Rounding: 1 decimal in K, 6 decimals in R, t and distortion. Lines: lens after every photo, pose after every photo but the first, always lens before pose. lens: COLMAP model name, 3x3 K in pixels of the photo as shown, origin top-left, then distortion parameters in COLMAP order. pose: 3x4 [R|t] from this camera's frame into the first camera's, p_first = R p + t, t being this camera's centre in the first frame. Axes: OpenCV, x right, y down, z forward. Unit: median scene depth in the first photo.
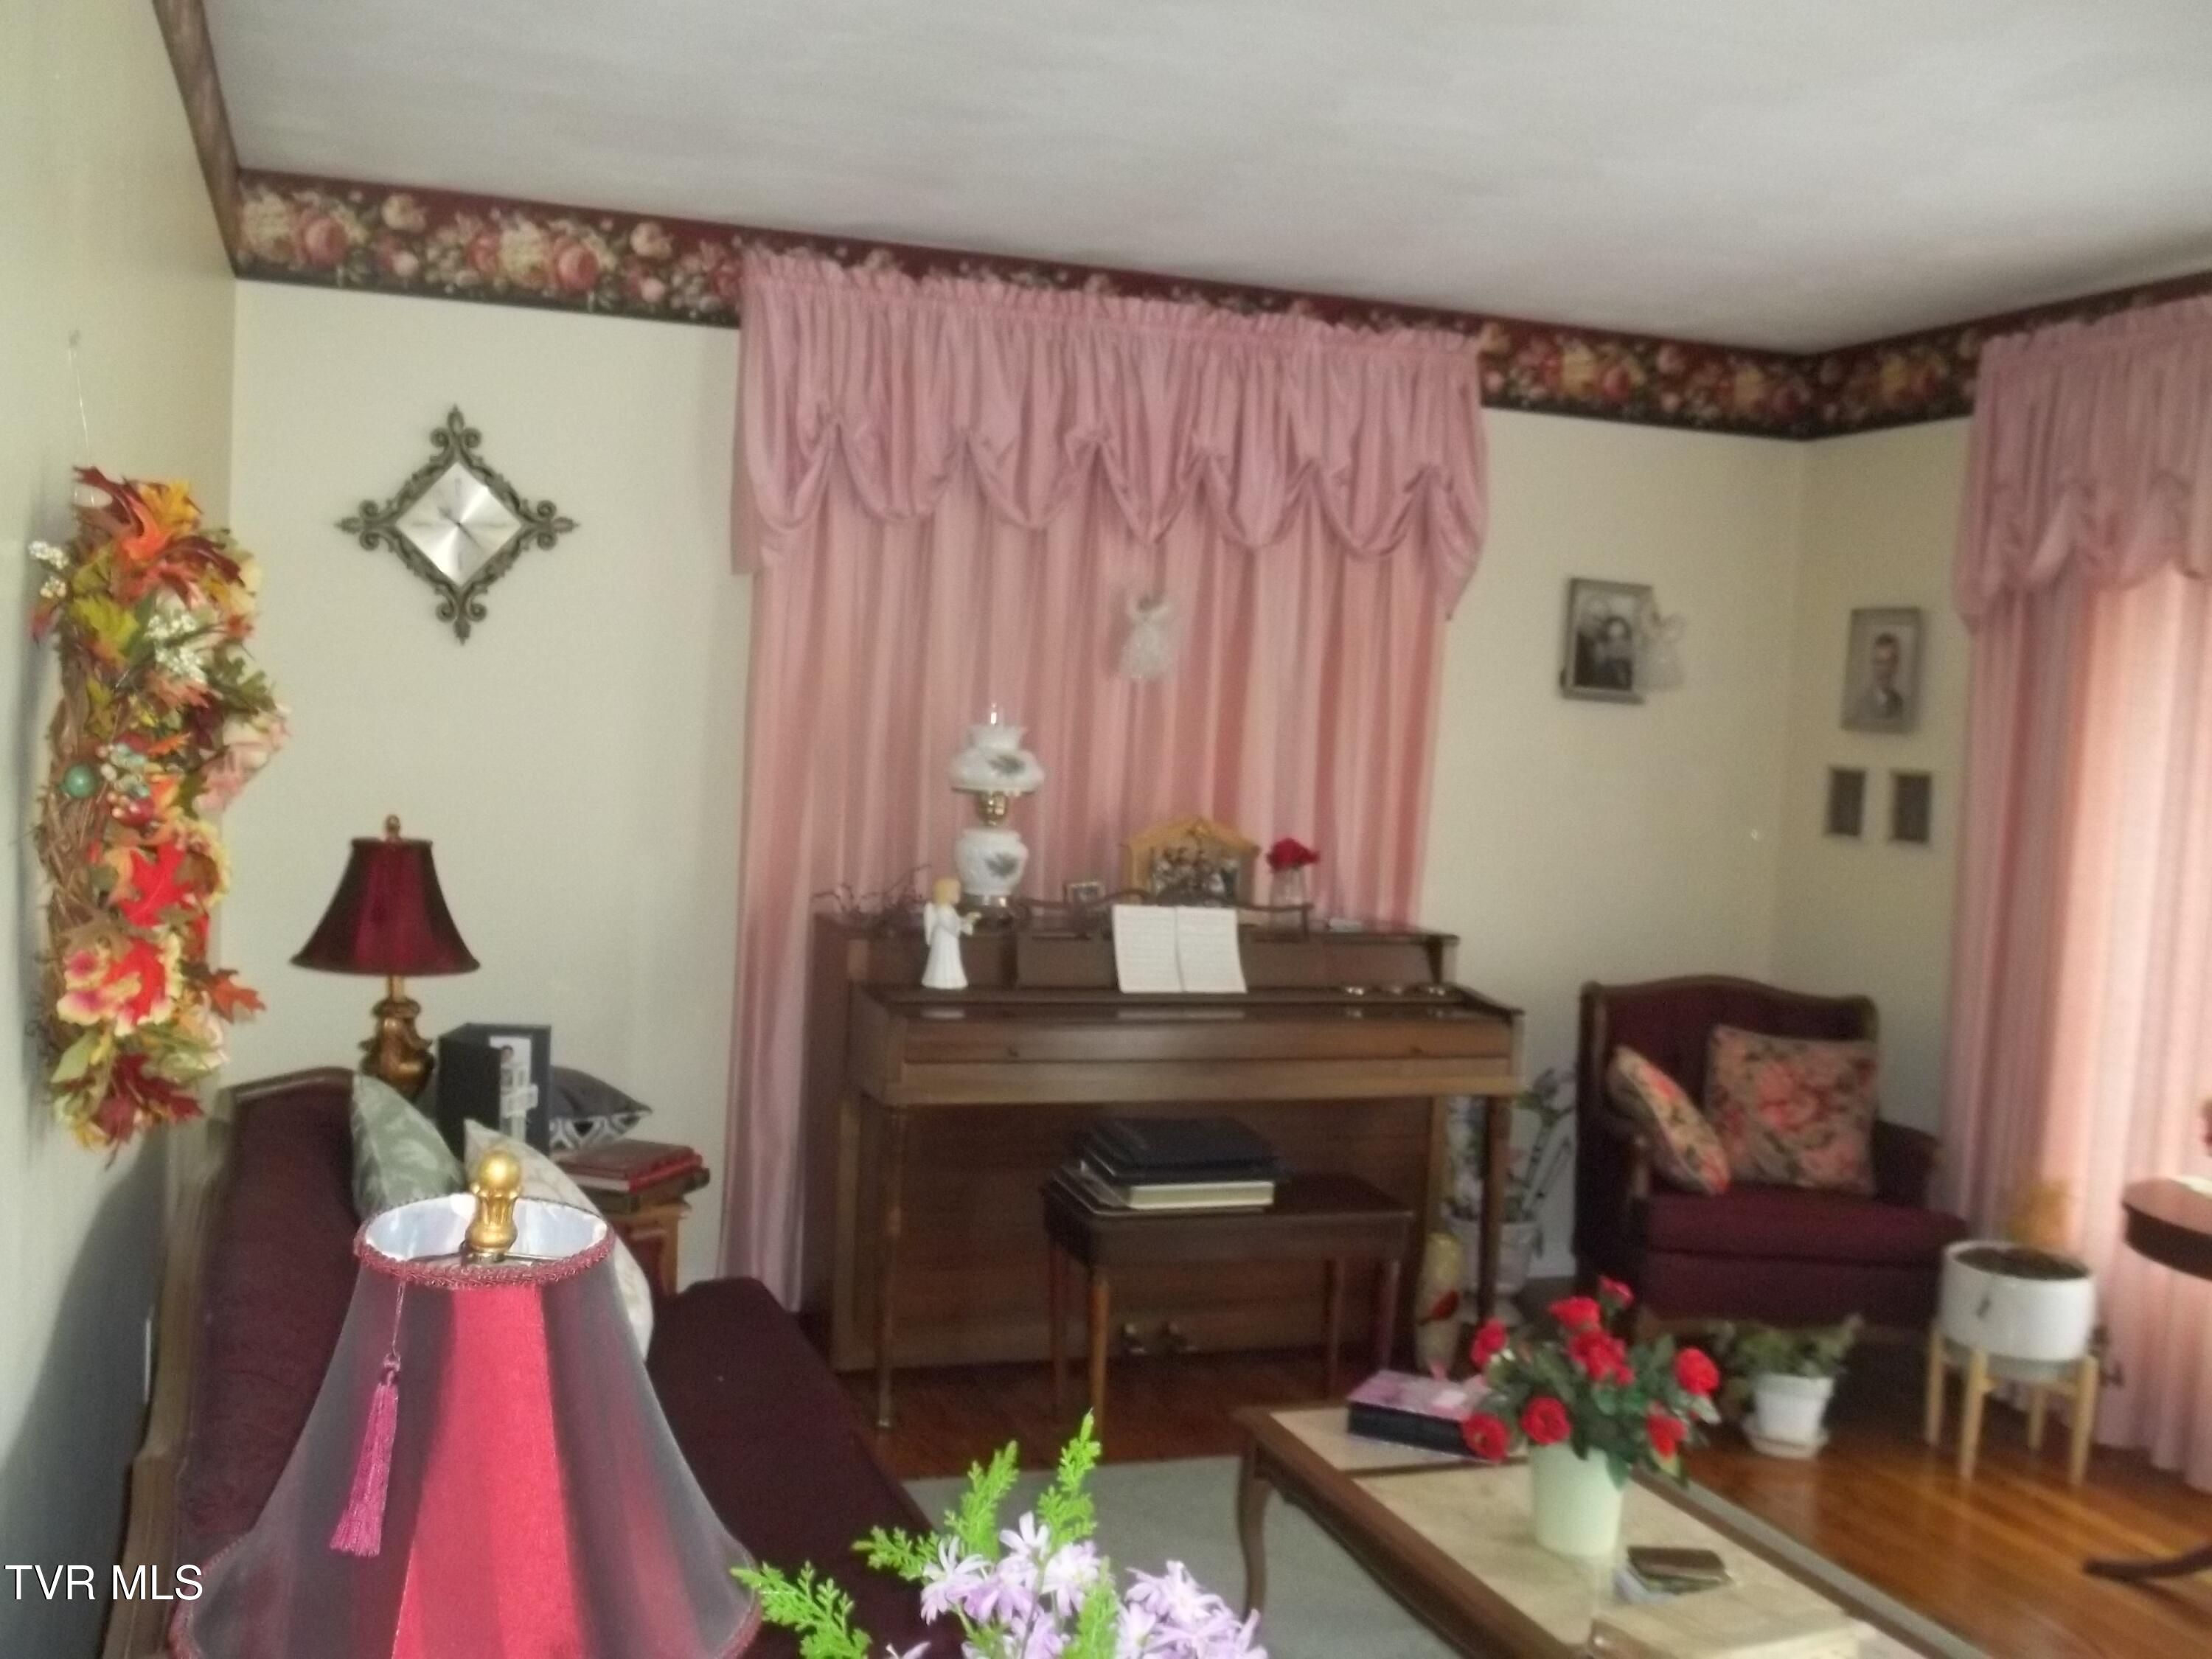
lens RADIAL K [[2129.8, 0, 1106.0], [0, 2129.8, 829.5], [0, 0, 1]] dist [-0.051707, 0.017318]
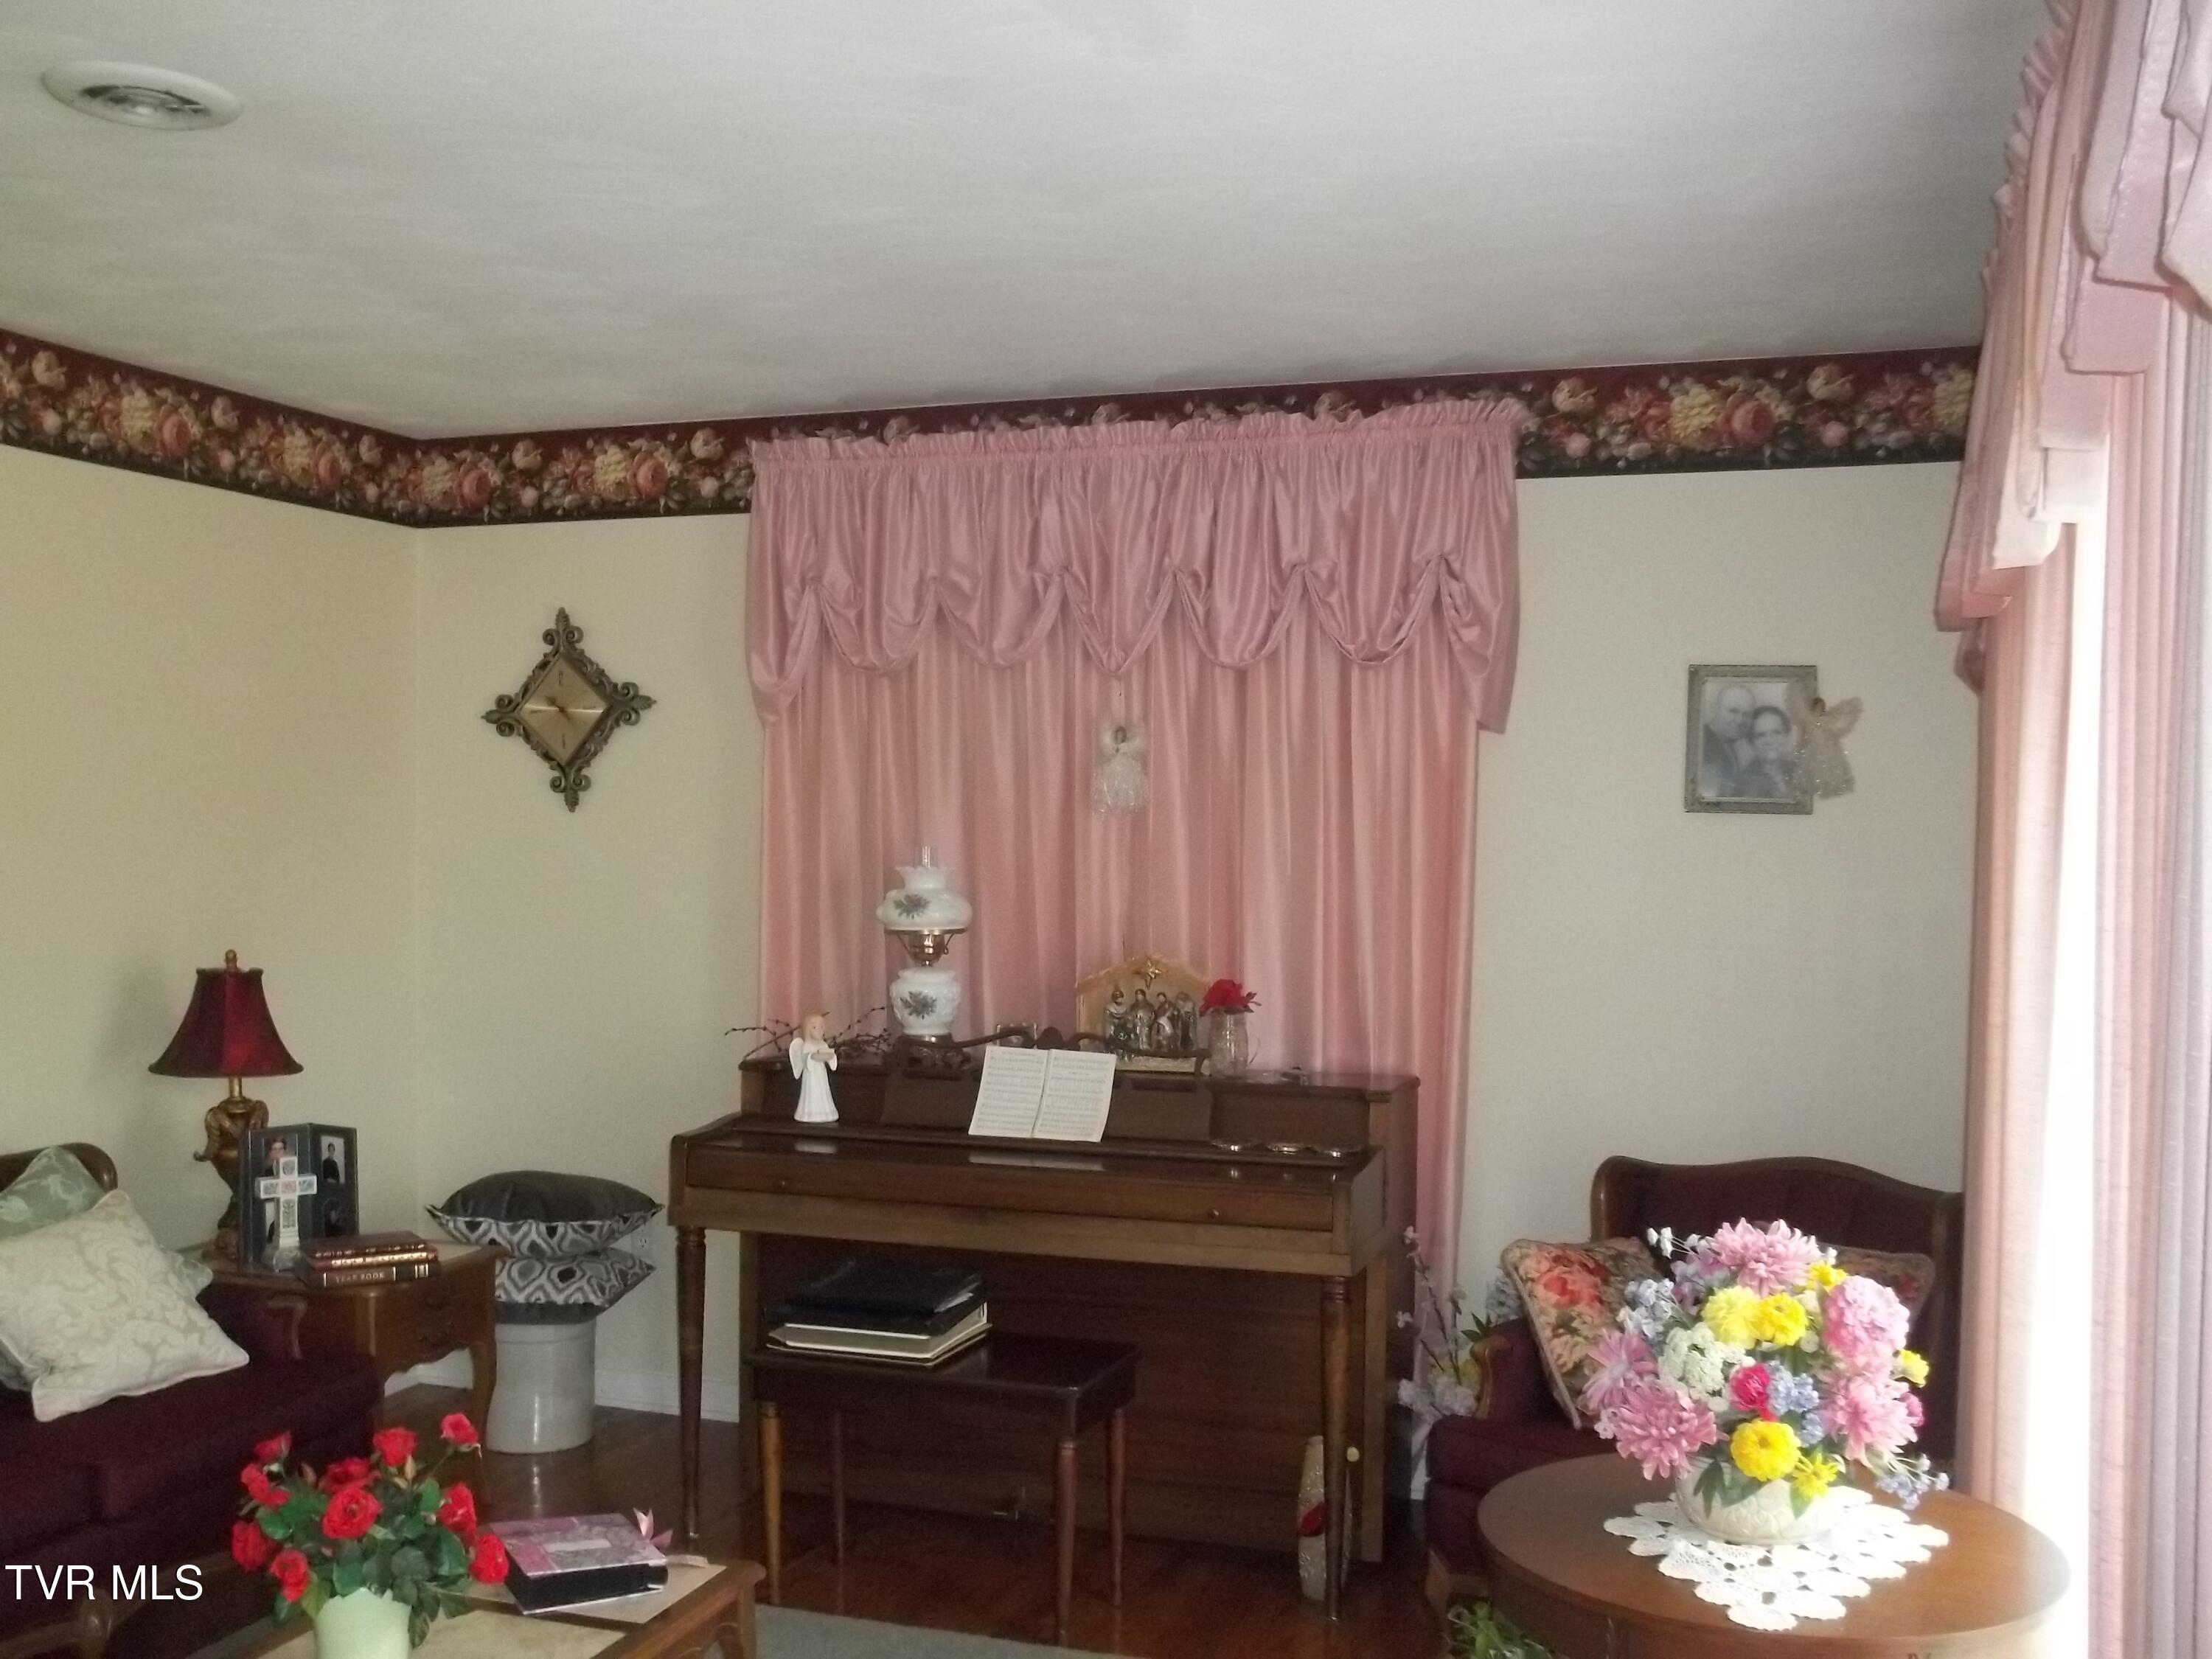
lens RADIAL K [[2201.0, 0, 1067.5], [0, 2201.0, 860.5], [0, 0, 1]] dist [-0.107270, 0.188610]
pose [[0.780515, -0.035849, -0.624109, 0.655333], [-0.008126, 0.997688, -0.067470, 0.018140], [0.625085, 0.057733, 0.778419, 0.234183]]
